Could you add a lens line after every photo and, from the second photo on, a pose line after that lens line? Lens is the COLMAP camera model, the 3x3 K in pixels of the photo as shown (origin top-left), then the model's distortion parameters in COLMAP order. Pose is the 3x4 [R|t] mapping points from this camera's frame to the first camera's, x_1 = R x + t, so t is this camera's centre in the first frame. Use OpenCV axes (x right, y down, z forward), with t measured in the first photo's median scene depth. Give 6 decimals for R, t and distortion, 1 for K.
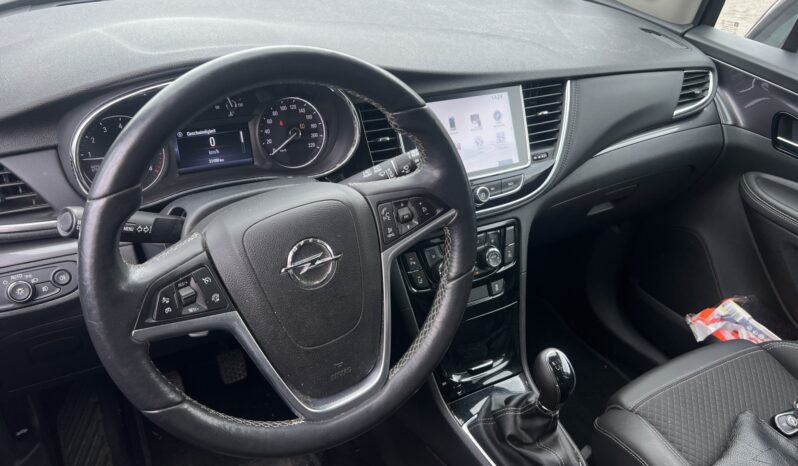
lens RADIAL K [[622.7, 0, 398.6], [0, 622.7, 232.5], [0, 0, 1]] dist [-0.014692, -0.028626]
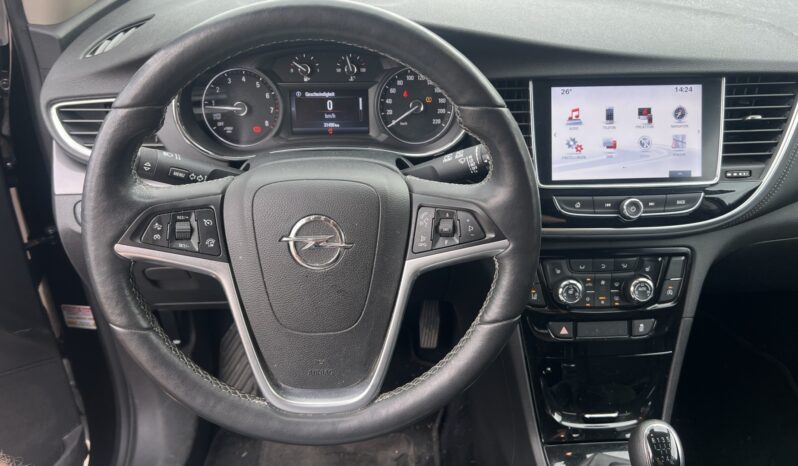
lens RADIAL K [[622.7, 0, 398.3], [0, 622.7, 233.9], [0, 0, 1]] dist [-0.014692, -0.028626]
pose [[0.874595, 0.192773, -0.444885, 0.232648], [-0.180980, 0.981042, 0.069309, -0.030238], [0.449812, 0.019898, 0.892902, 0.155464]]
